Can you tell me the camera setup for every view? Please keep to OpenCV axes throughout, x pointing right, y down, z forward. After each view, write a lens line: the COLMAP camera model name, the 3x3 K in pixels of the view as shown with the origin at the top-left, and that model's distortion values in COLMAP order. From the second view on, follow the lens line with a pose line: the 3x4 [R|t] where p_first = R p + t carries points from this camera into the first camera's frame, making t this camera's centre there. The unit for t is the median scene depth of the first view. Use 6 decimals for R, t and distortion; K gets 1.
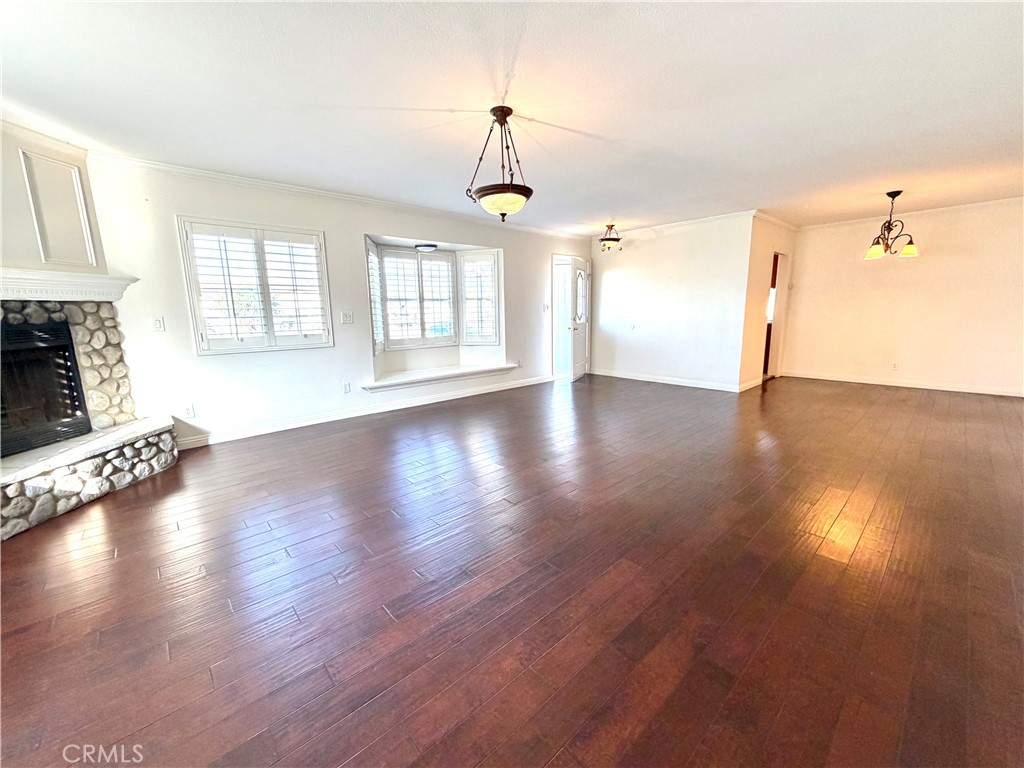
lens RADIAL K [[409.2, 0, 512.0], [0, 409.2, 384.0], [0, 0, 1]] dist [0.001088, -0.000109]
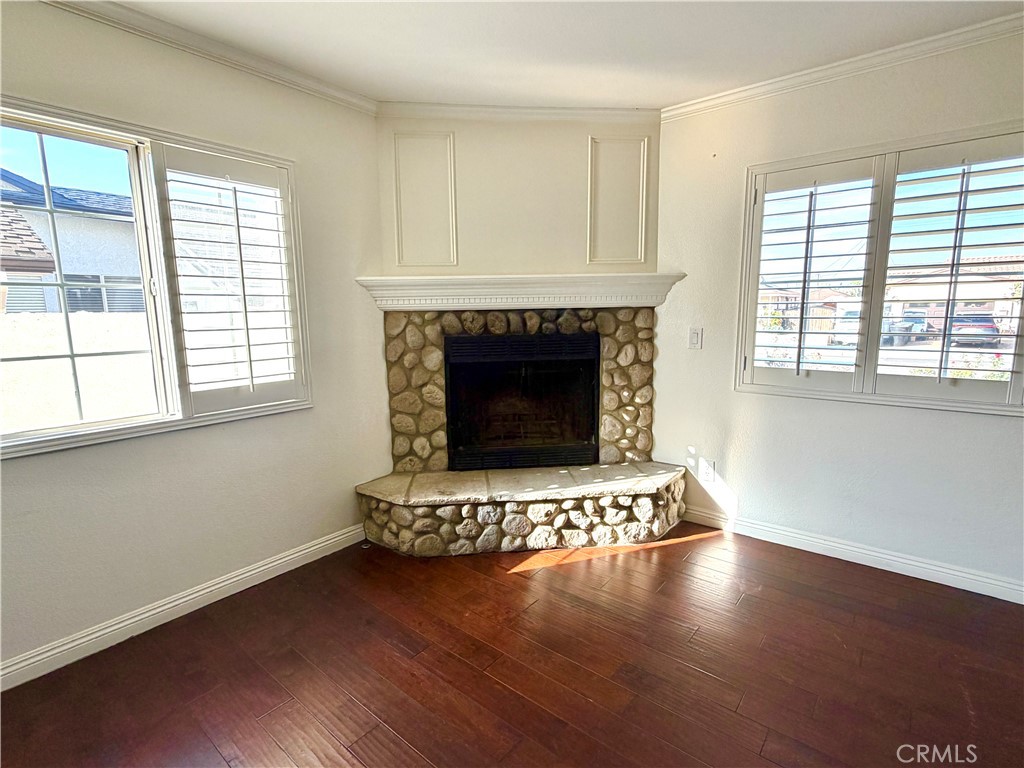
lens RADIAL K [[497.6, 0, 504.2], [0, 497.6, 381.7], [0, 0, 1]] dist [-0.000364, 0.000254]
pose [[0.138561, 0.156701, -0.977878, -0.090017], [-0.167545, 0.976879, 0.132801, -0.149427], [0.976079, 0.145438, 0.161612, 0.633444]]
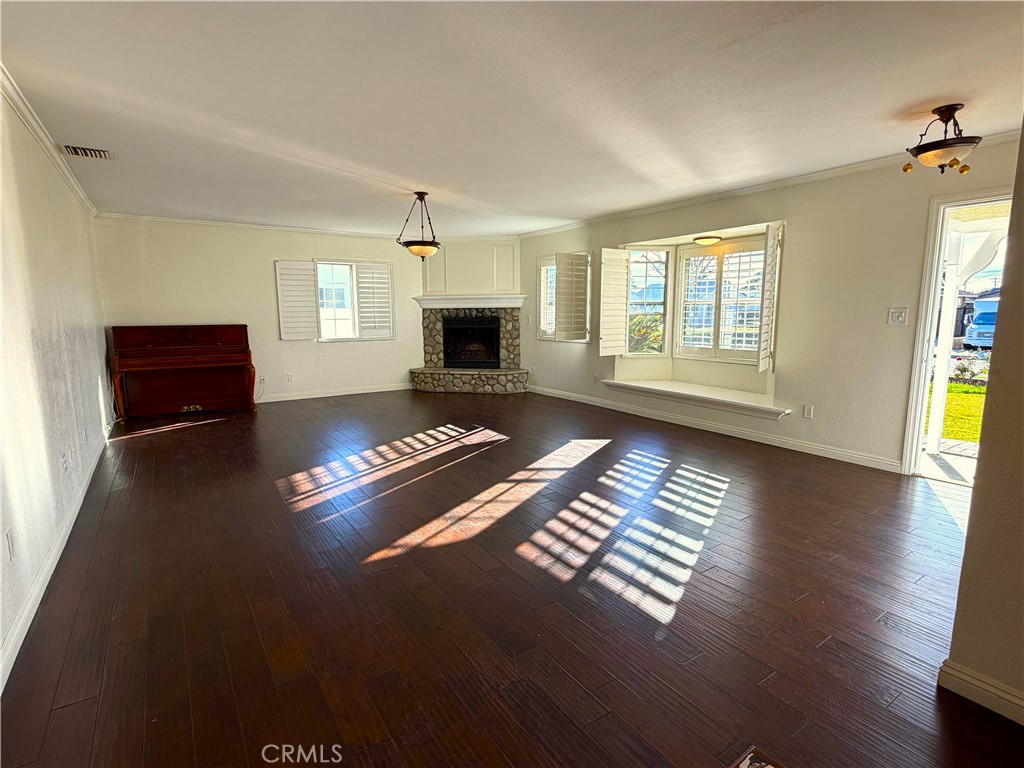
lens RADIAL K [[497.6, 0, 504.2], [0, 497.6, 381.7], [0, 0, 1]] dist [-0.000364, 0.000254]
pose [[-0.143274, 0.159157, -0.976802, 1.528827], [-0.168055, 0.968738, 0.182493, -0.296105], [0.975310, 0.190303, -0.112048, 1.339176]]
